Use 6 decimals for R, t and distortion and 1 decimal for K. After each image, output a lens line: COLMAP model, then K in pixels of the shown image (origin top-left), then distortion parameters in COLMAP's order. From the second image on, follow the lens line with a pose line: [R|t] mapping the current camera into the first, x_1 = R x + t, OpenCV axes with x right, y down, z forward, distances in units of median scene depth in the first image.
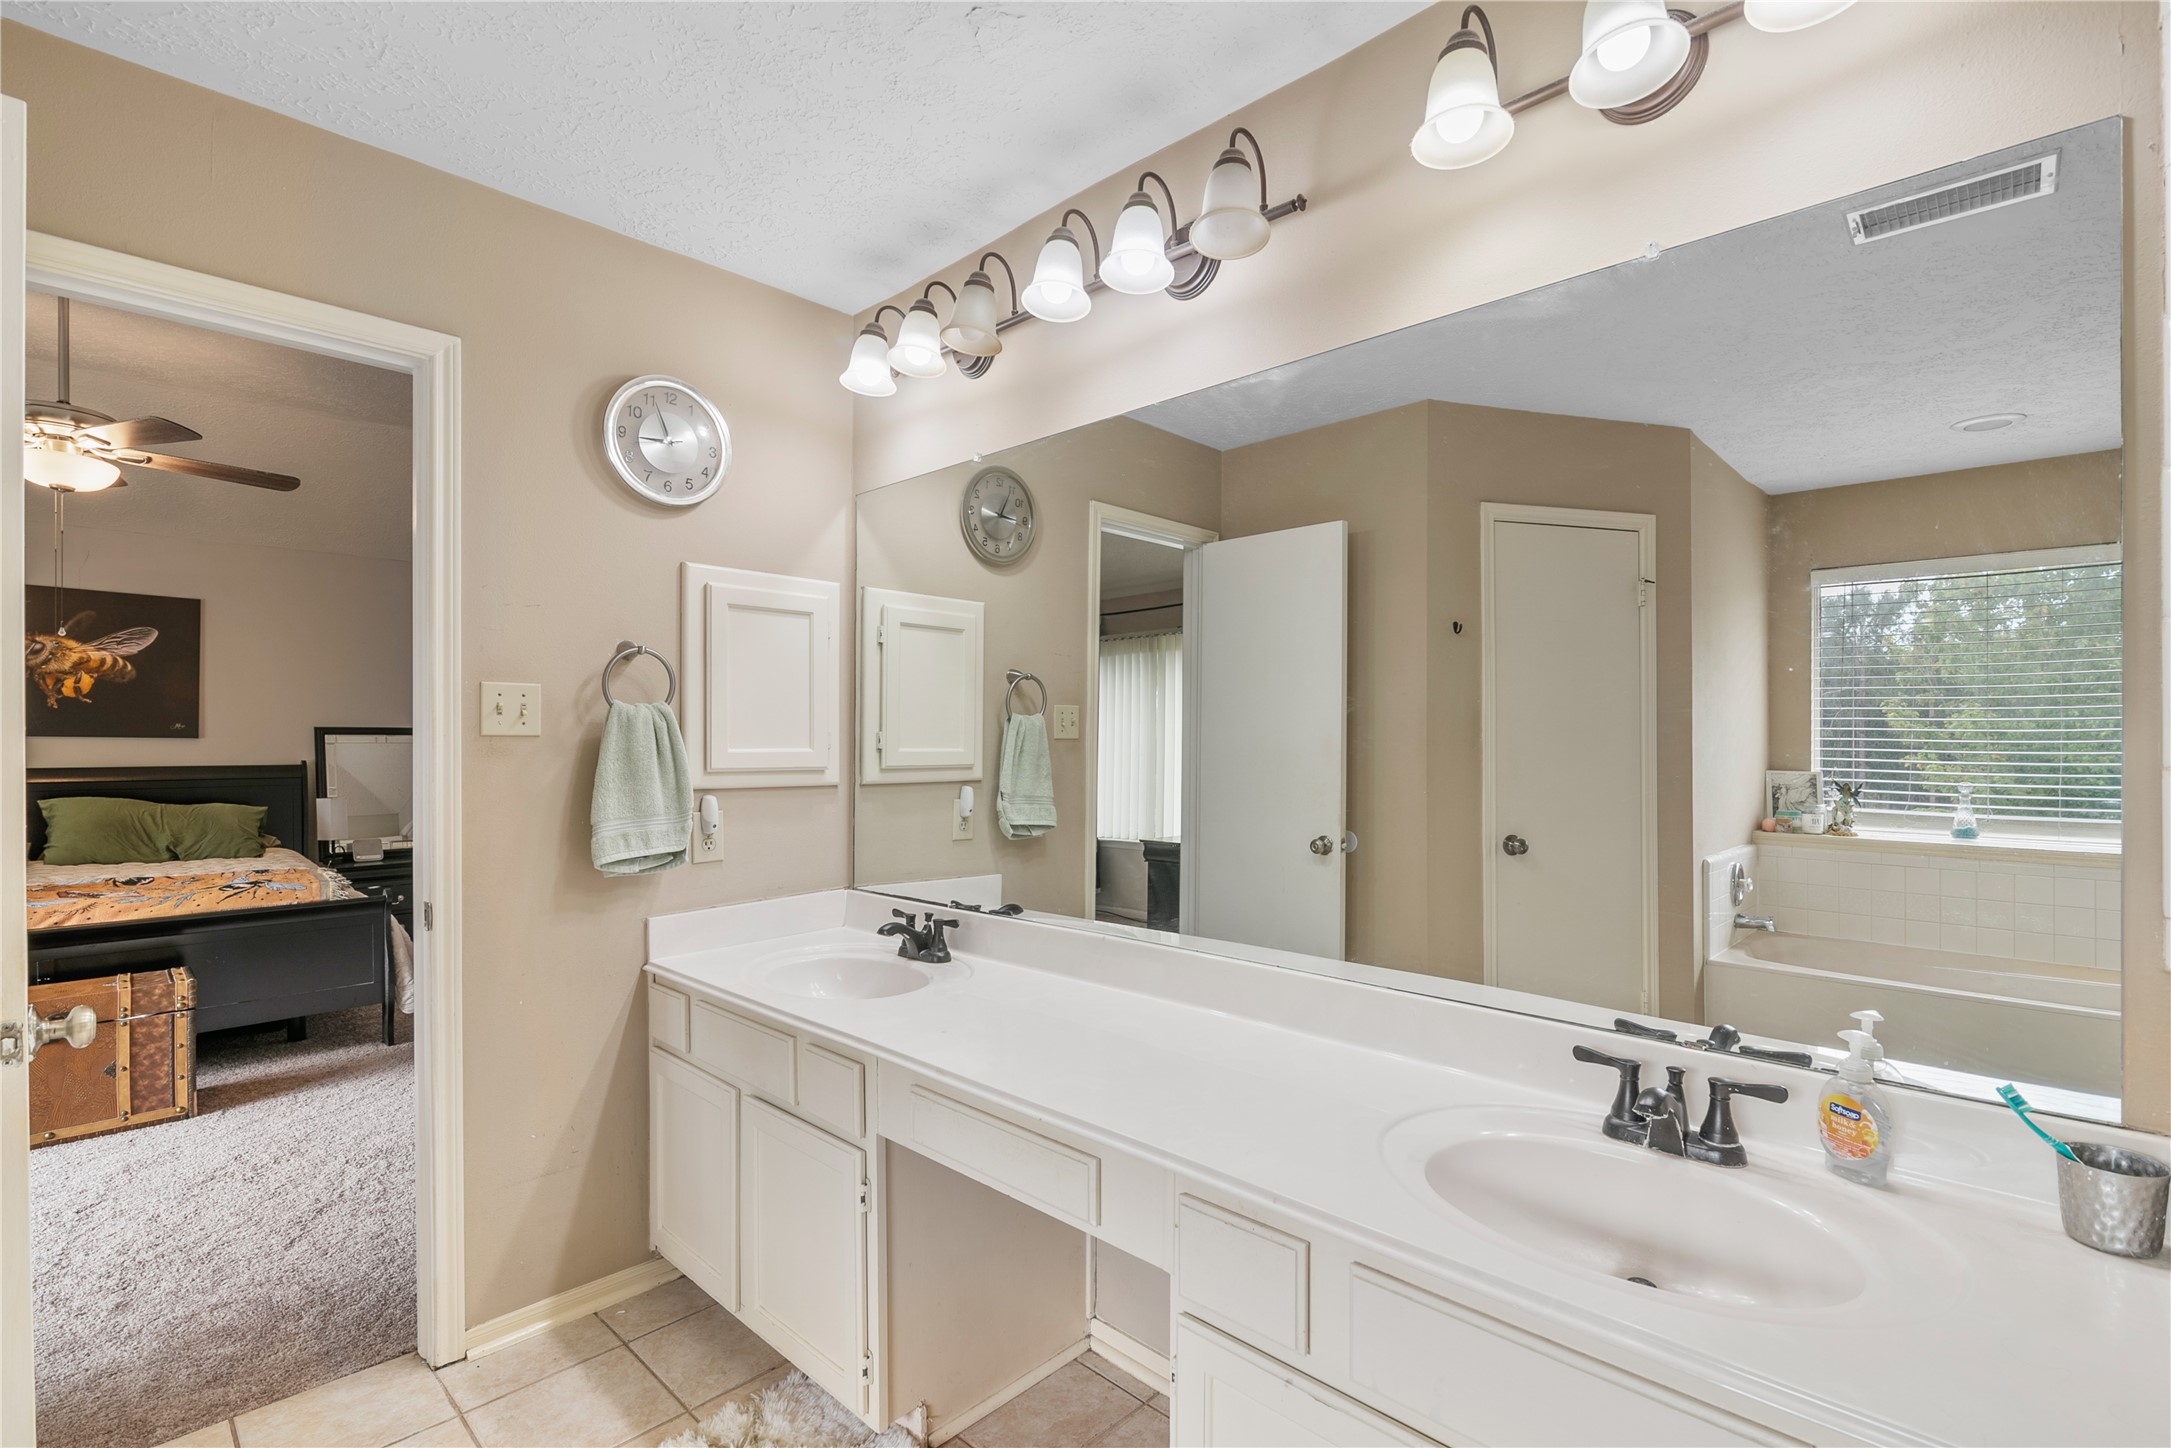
lens RADIAL K [[1001.0, 0, 1096.0], [0, 1001.0, 745.2], [0, 0, 1]] dist [-0.007750, -0.000004]
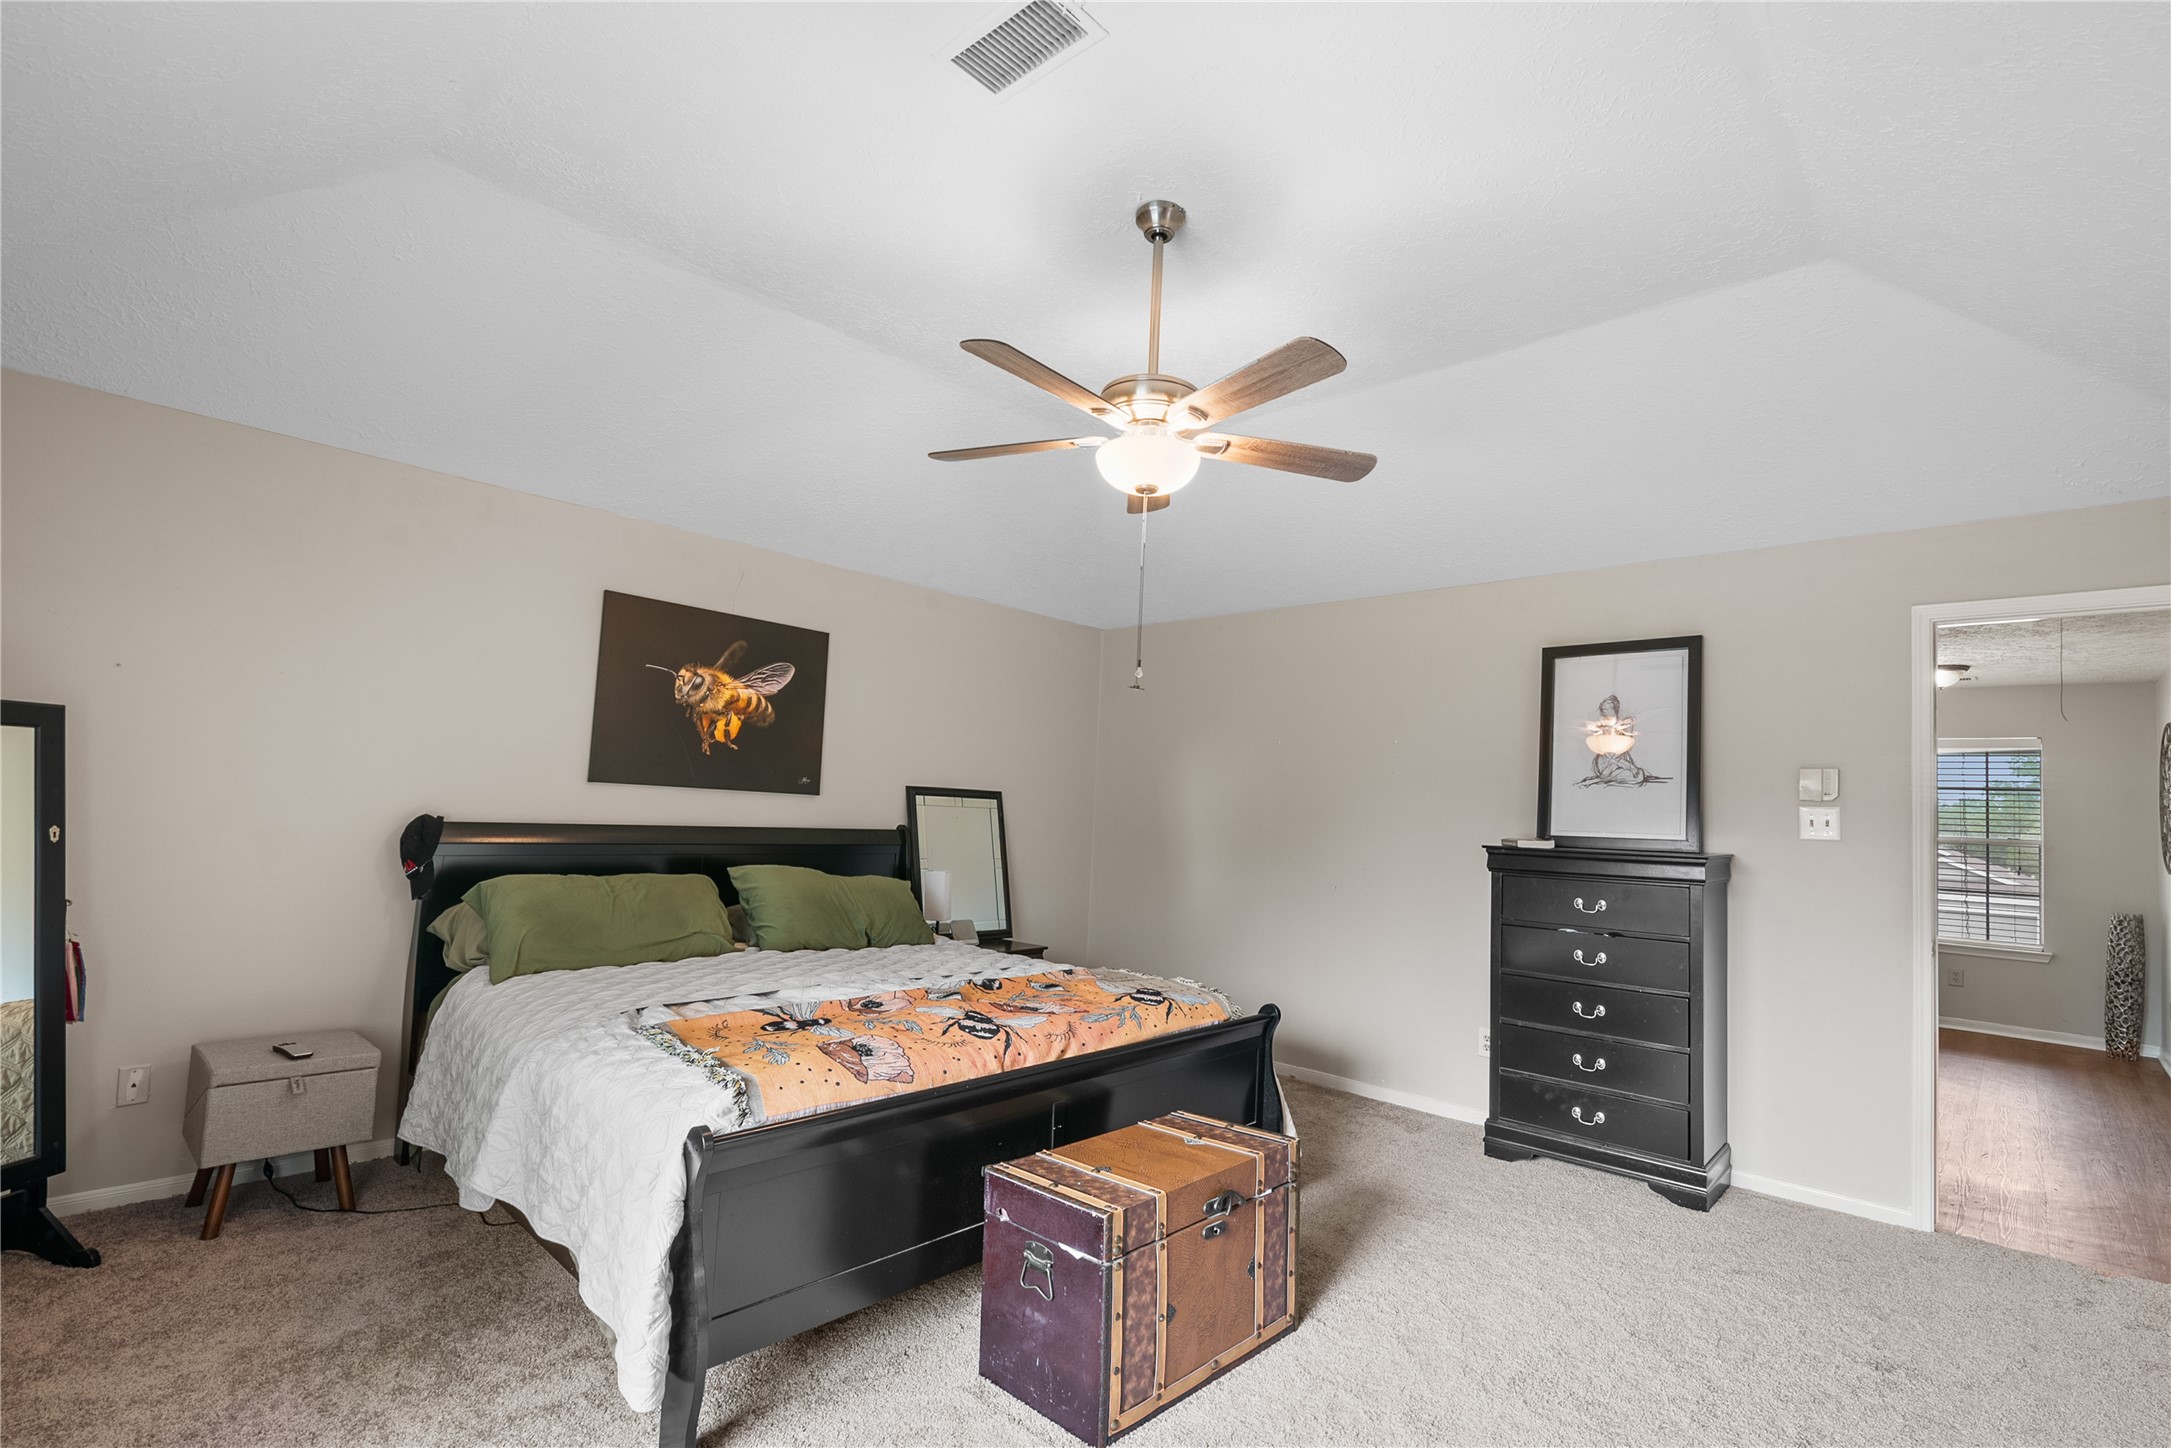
lens RADIAL K [[1001.0, 0, 1068.9], [0, 1001.0, 763.1], [0, 0, 1]] dist [-0.007750, -0.000004]
pose [[0.999151, 0.041075, -0.003135, -0.734755], [-0.041180, 0.997926, -0.049480, -0.001301], [0.001097, 0.049567, 0.998770, 0.159400]]
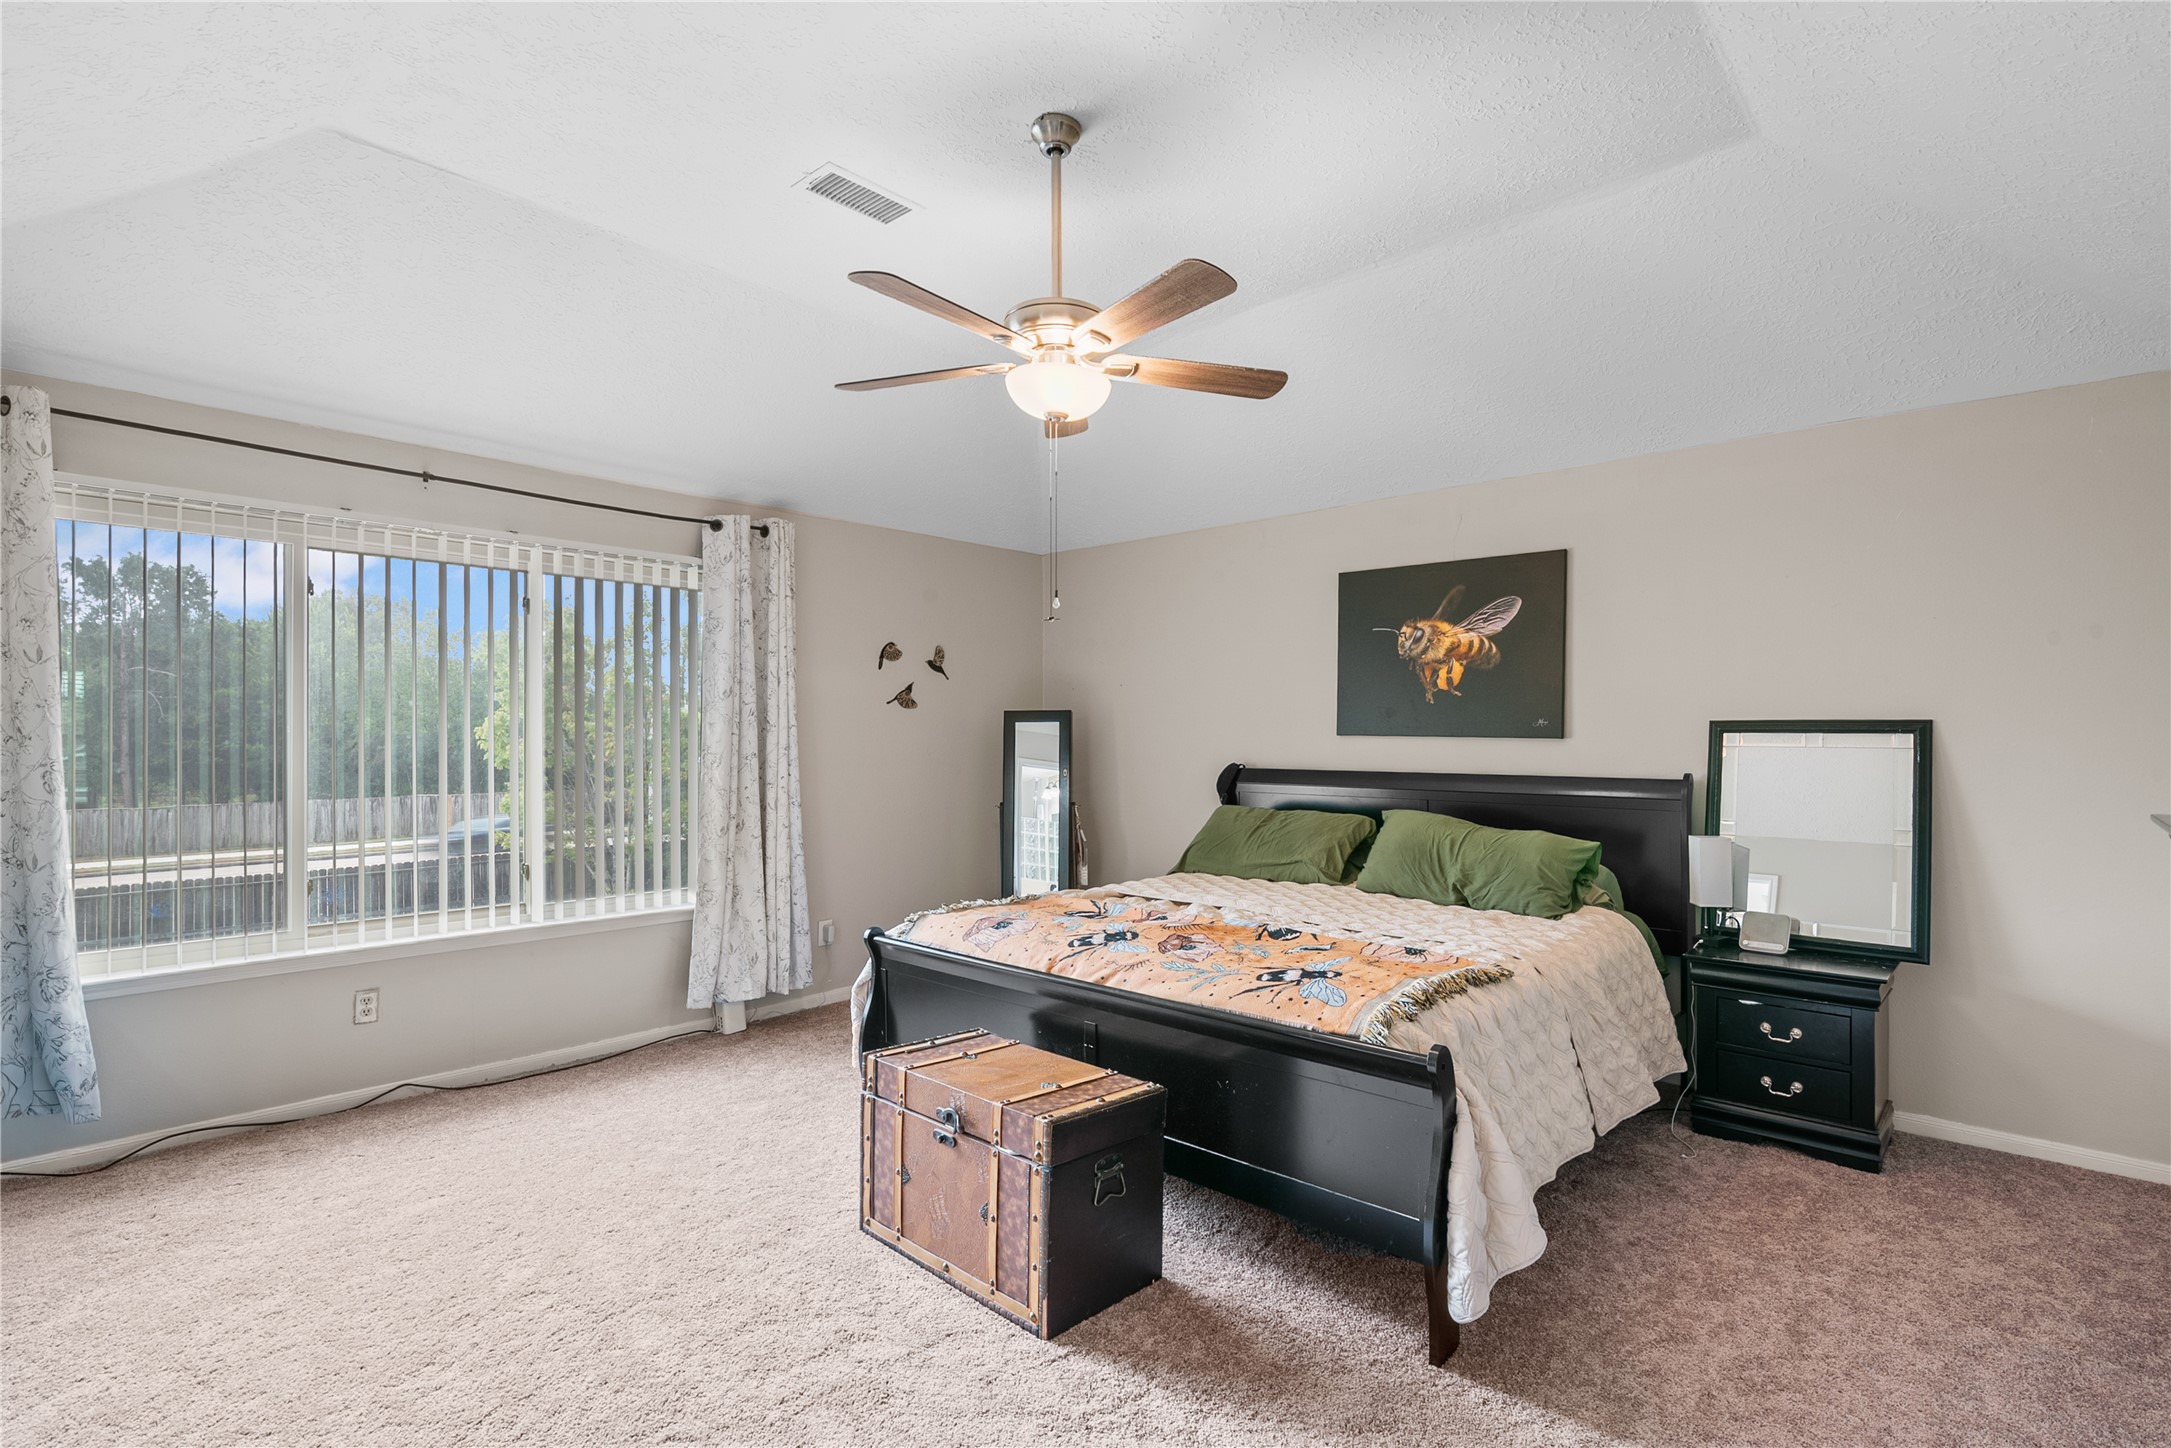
lens RADIAL K [[1001.0, 0, 1093.4], [0, 1001.0, 729.5], [0, 0, 1]] dist [-0.007750, -0.000004]
pose [[0.015083, -0.007215, -0.999860, -0.182268], [-0.007256, 0.999947, -0.007325, -0.006177], [0.999860, 0.007366, 0.015030, 0.685716]]
